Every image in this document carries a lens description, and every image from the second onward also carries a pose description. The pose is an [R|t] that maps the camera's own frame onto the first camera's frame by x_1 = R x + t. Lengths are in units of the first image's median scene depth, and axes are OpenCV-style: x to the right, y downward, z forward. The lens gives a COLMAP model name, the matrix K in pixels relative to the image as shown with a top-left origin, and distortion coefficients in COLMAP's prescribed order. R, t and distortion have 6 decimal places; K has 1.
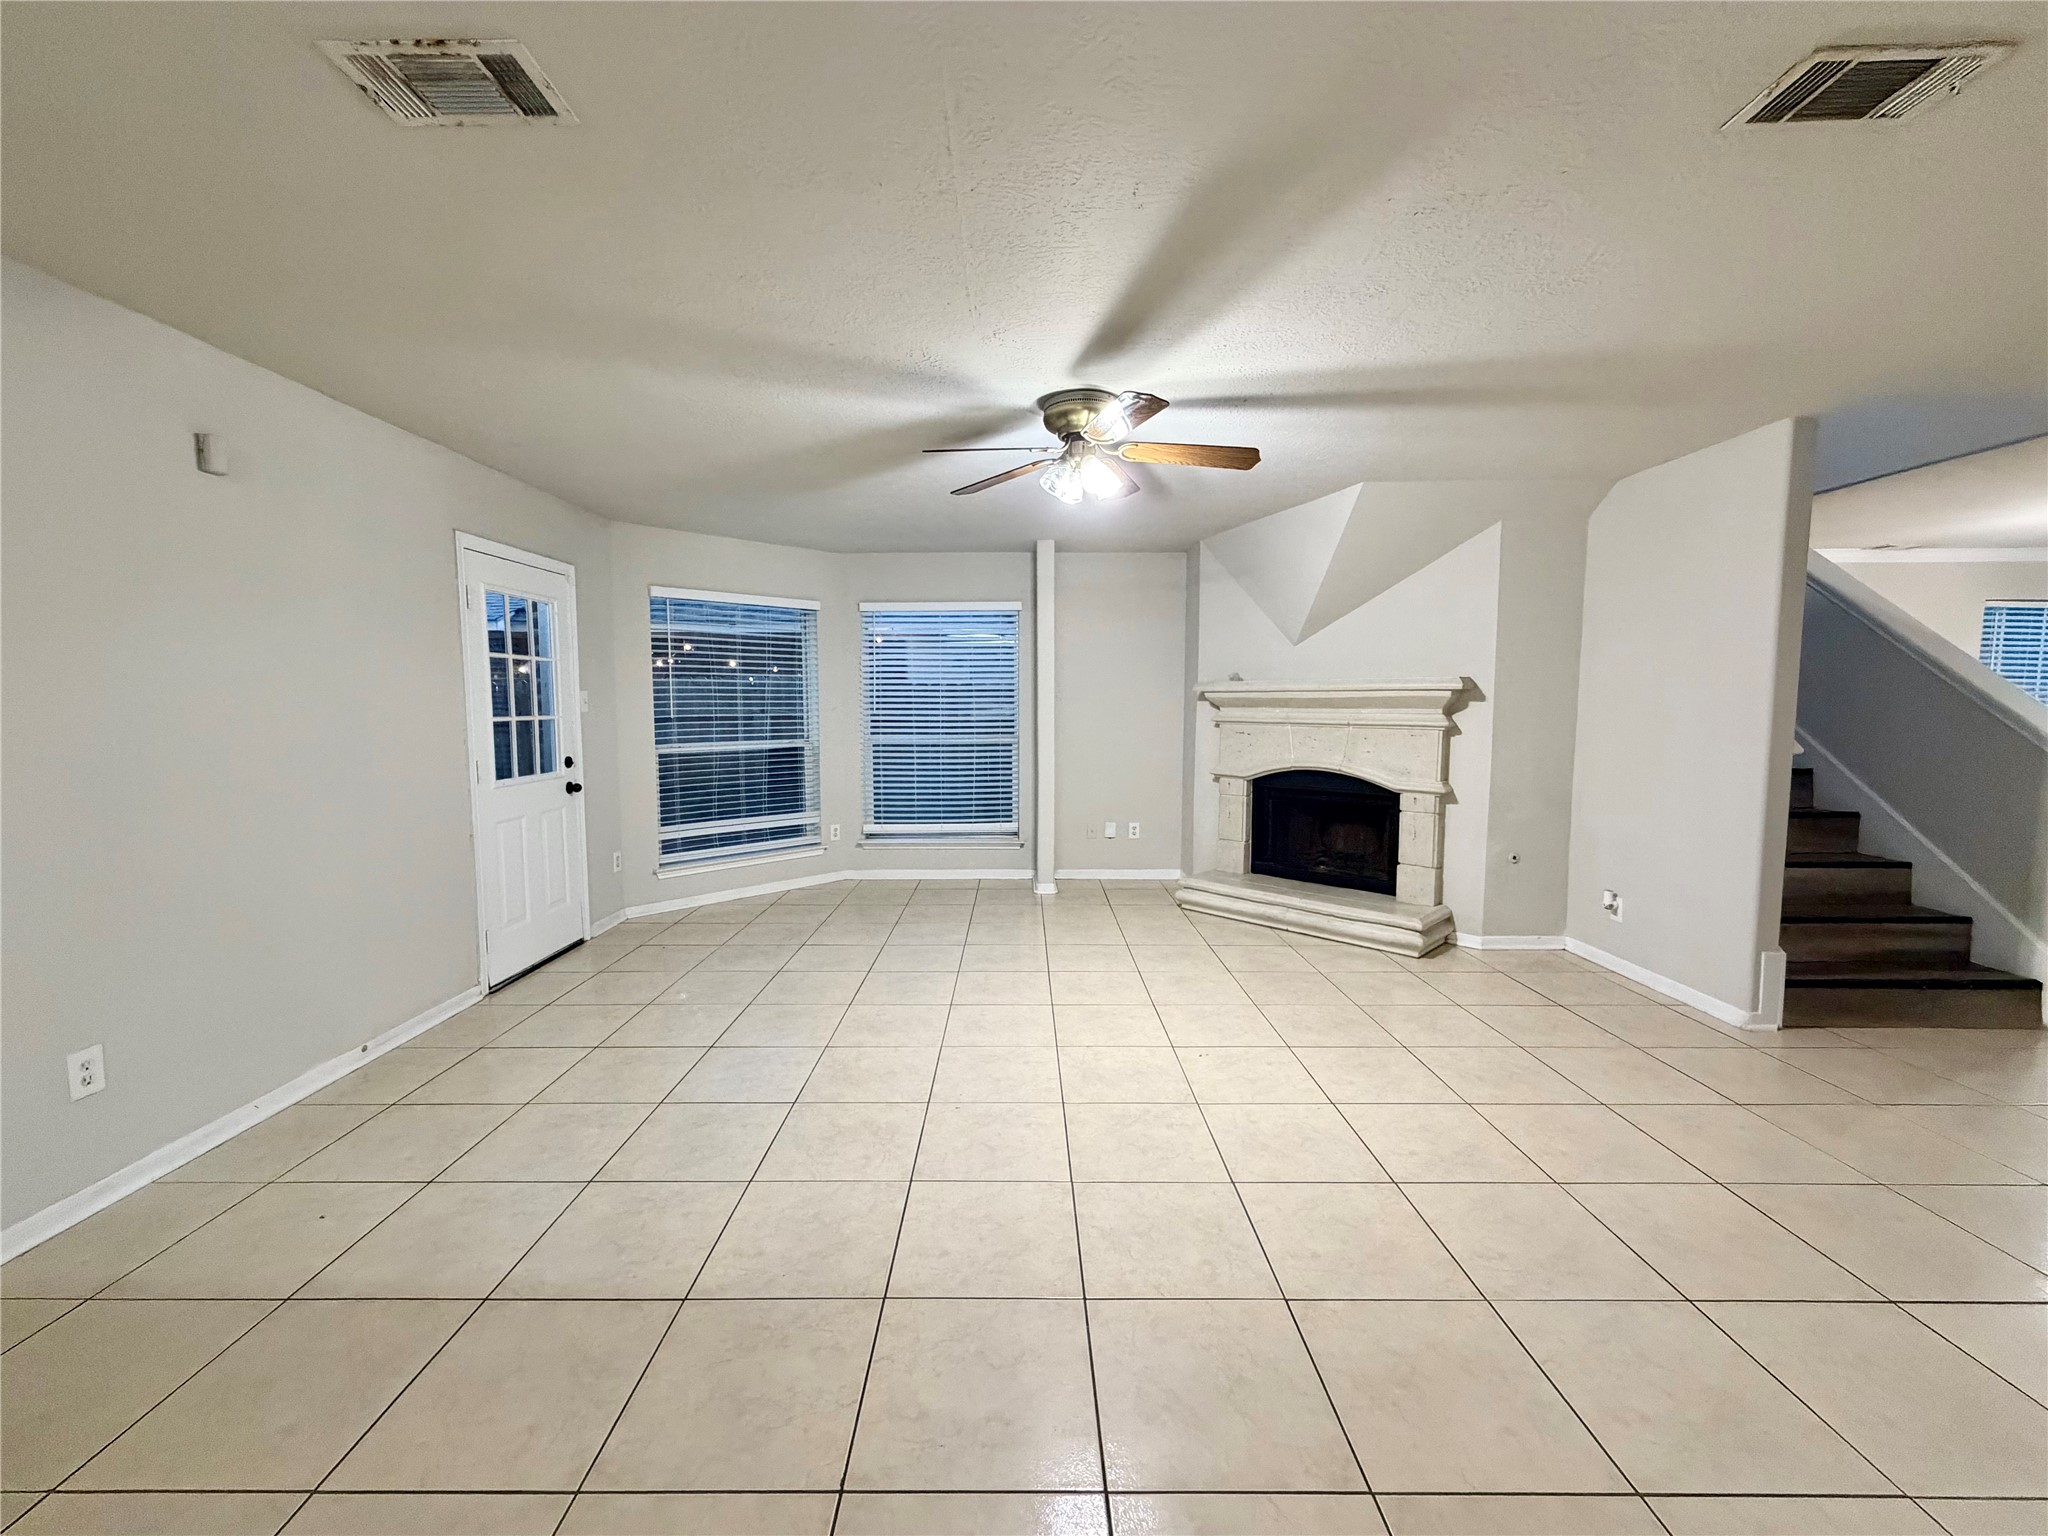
lens RADIAL K [[816.4, 0, 1012.4], [0, 816.4, 766.7], [0, 0, 1]] dist [0.000903, -0.000420]
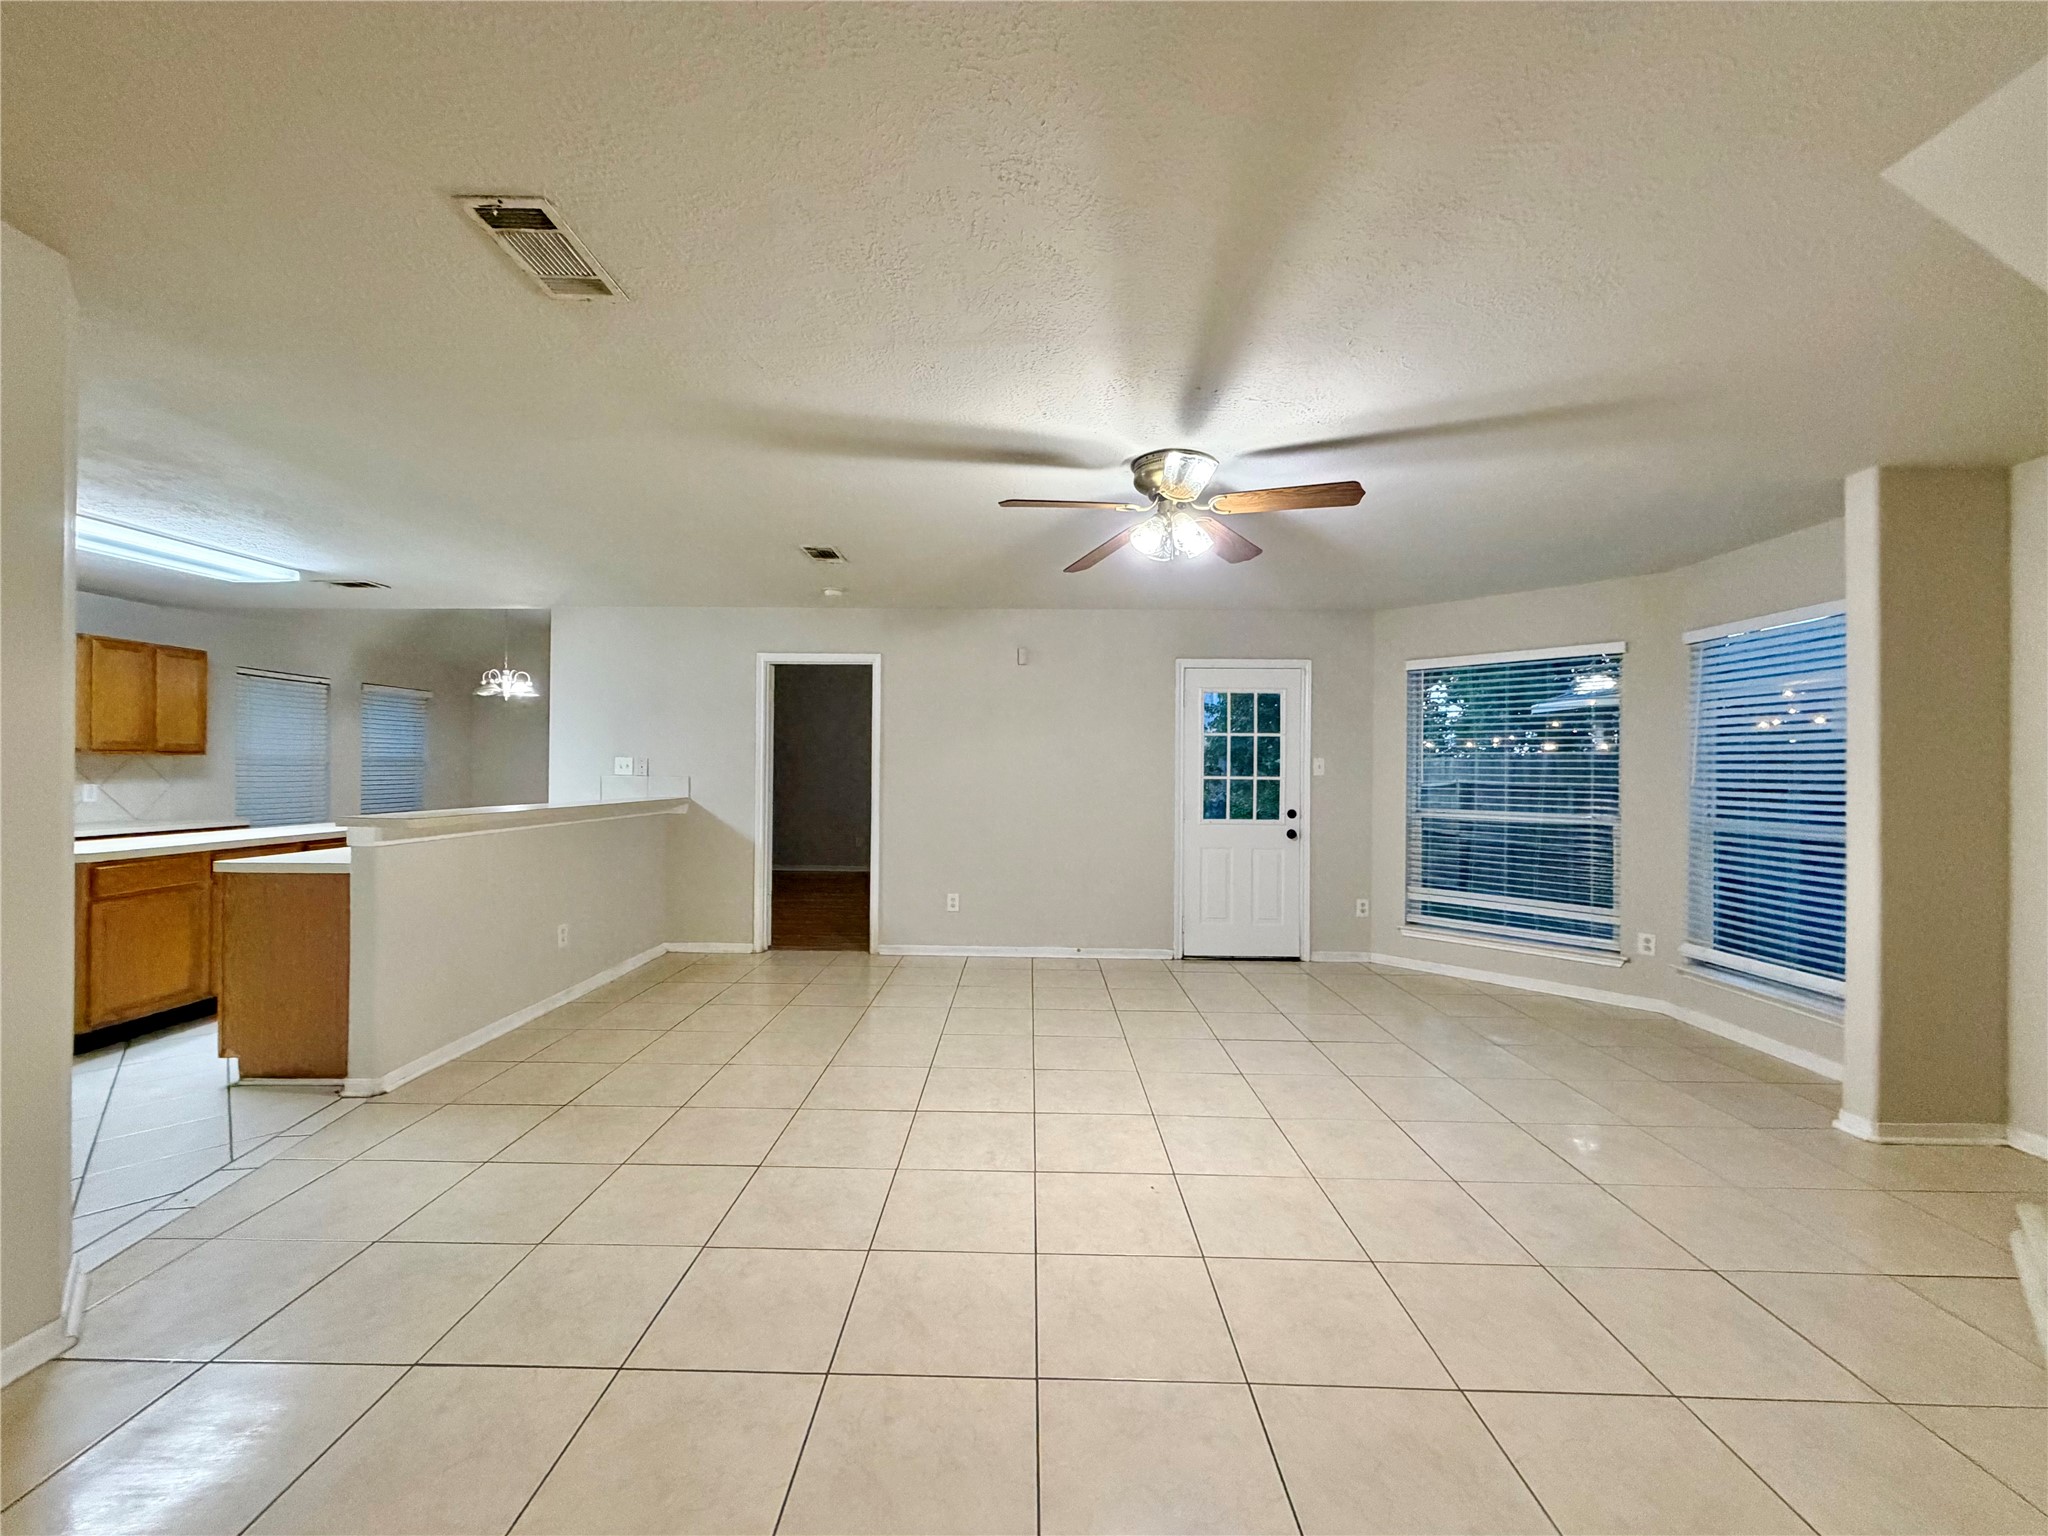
lens RADIAL K [[816.4, 0, 1018.9], [0, 816.4, 766.1], [0, 0, 1]] dist [0.000903, -0.000420]
pose [[-0.007619, -0.002021, -0.999969, 0.989657], [-0.089808, 0.995958, -0.001328, -0.053623], [0.995930, 0.089796, -0.007770, 0.779175]]
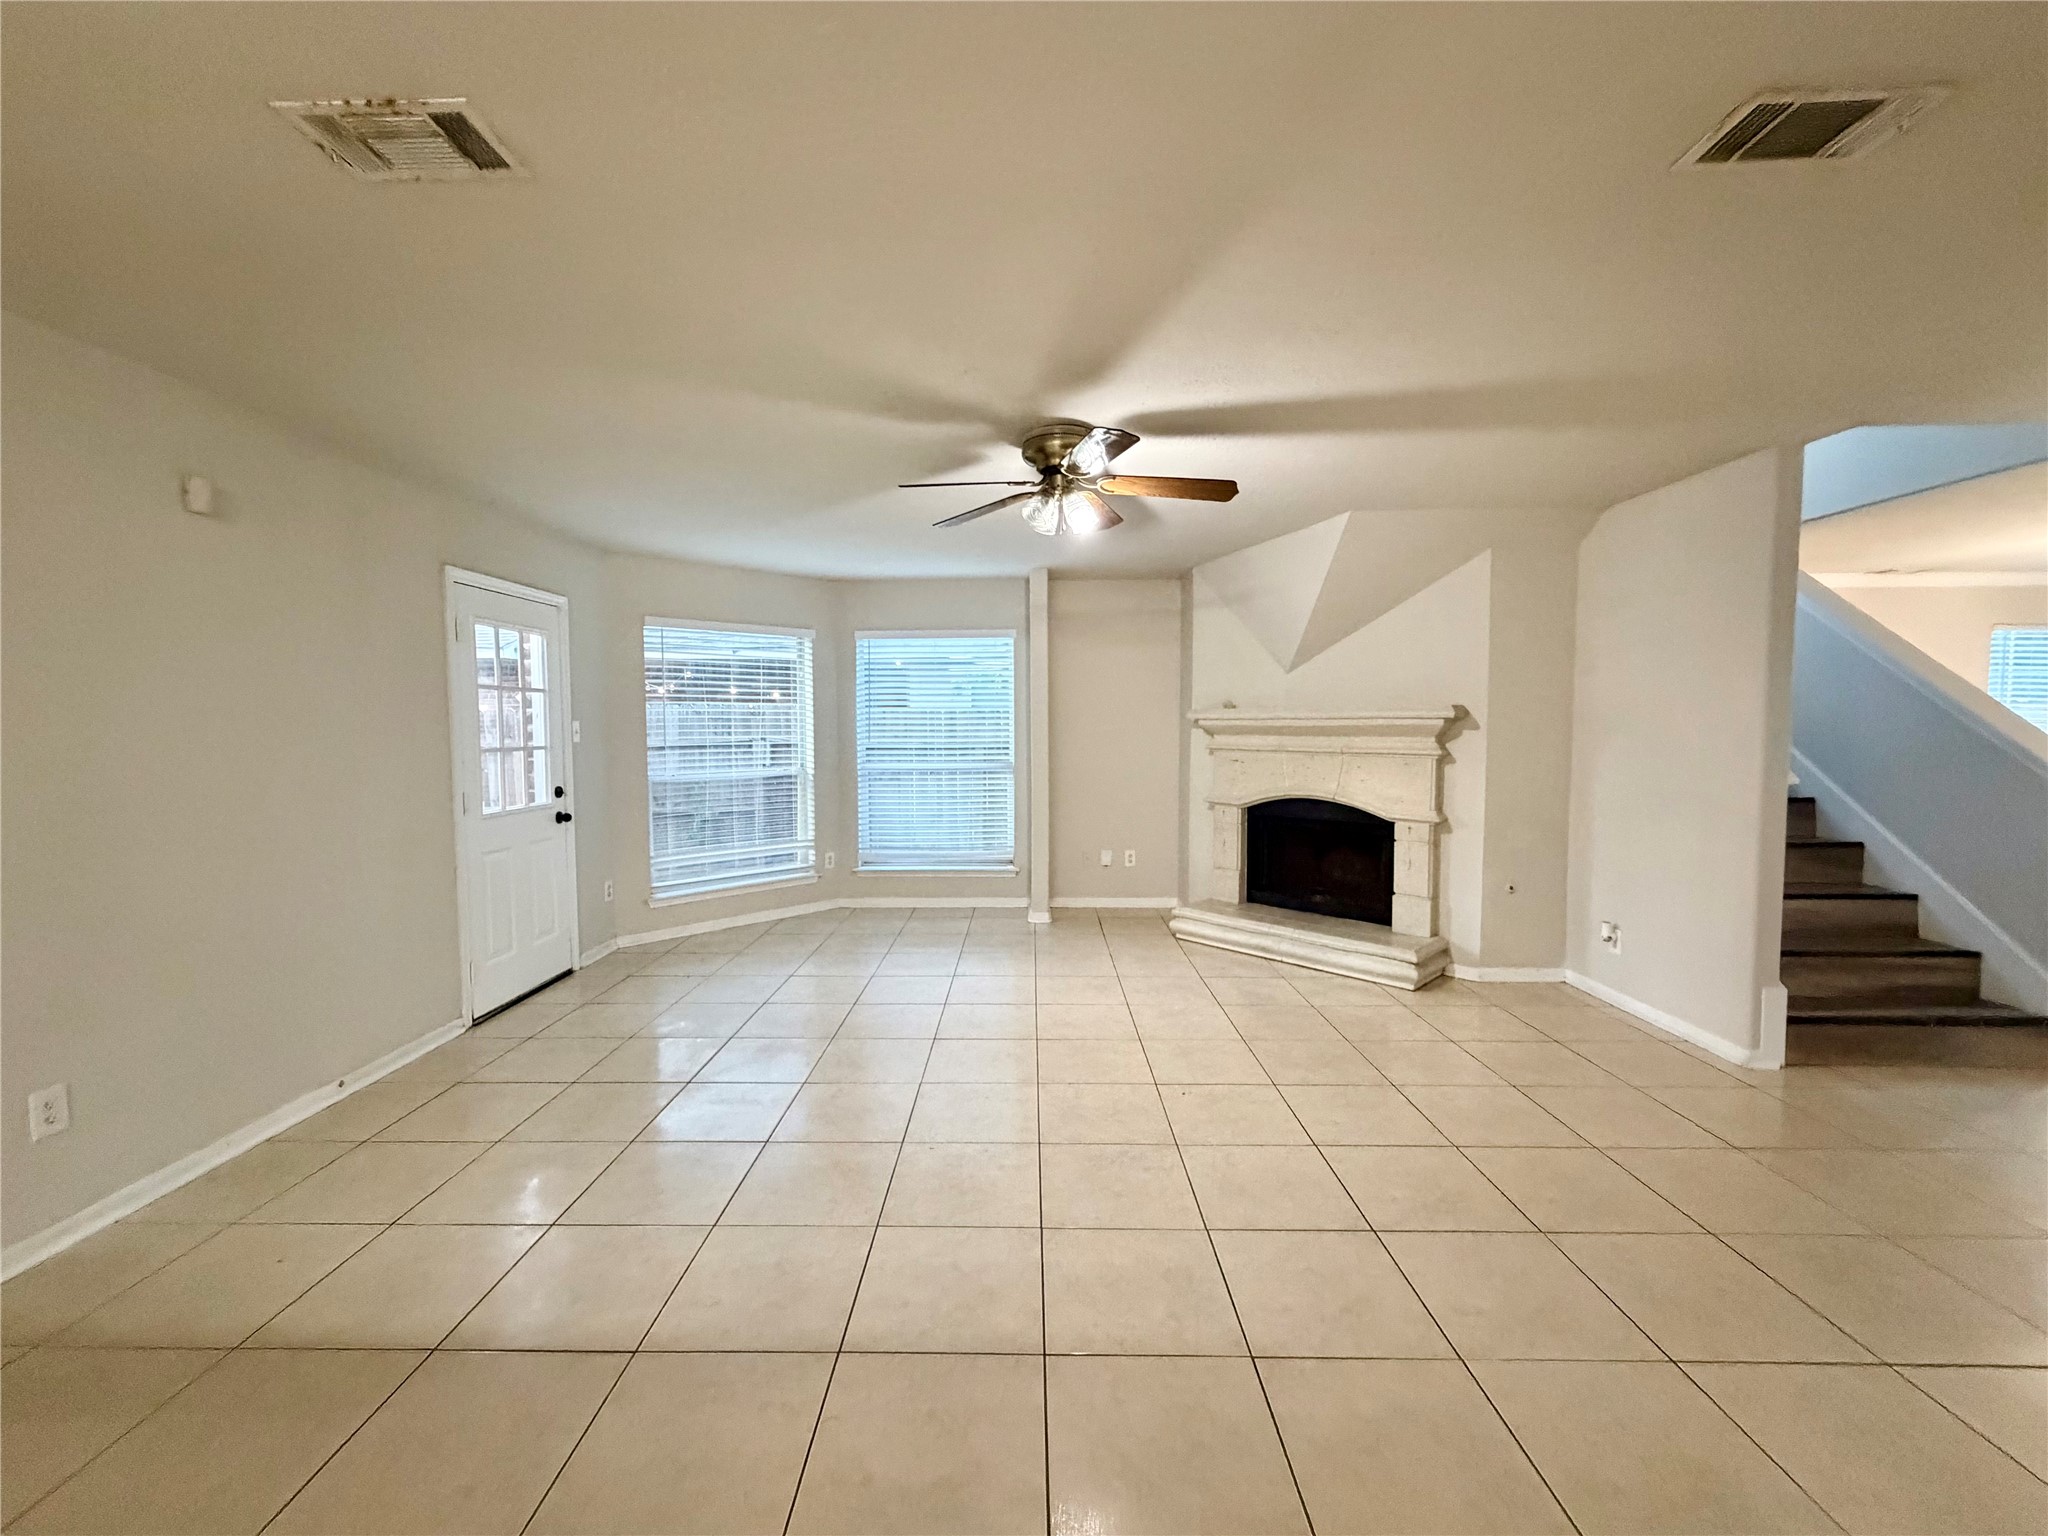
lens RADIAL K [[816.4, 0, 1013.5], [0, 816.4, 764.9], [0, 0, 1]] dist [0.000903, -0.000420]
pose [[0.999920, -0.001671, -0.012506, 0.036011], [0.001294, 0.999545, -0.030130, -0.010494], [0.012550, 0.030112, 0.999468, 0.005524]]
